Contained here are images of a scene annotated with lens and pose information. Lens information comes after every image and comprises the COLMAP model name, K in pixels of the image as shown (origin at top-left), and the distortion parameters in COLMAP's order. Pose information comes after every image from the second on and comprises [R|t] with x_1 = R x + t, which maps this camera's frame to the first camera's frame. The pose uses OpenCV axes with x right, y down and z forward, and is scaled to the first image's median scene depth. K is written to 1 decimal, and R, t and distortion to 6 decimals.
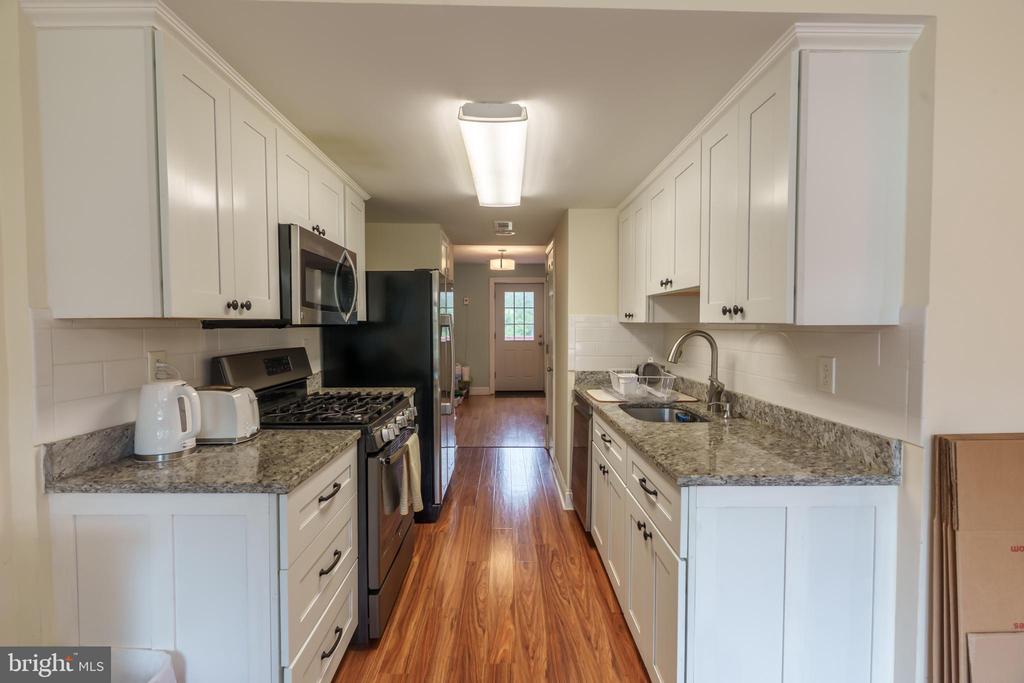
lens RADIAL K [[462.6, 0, 511.8], [0, 462.6, 339.4], [0, 0, 1]] dist [-0.007066, 0.000563]
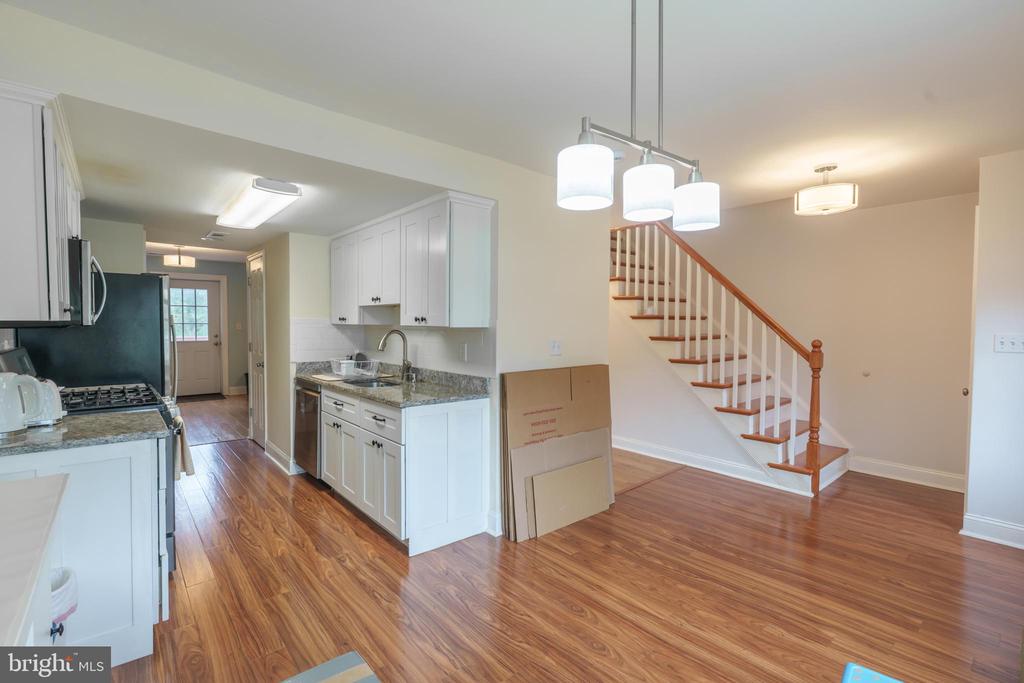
lens RADIAL K [[462.6, 0, 511.8], [0, 462.6, 339.4], [0, 0, 1]] dist [-0.007066, 0.000563]
pose [[0.767627, -0.014373, 0.640735, -0.353974], [0.013733, 0.999888, 0.005976, 0.010334], [-0.640749, 0.004212, 0.767739, -0.545043]]
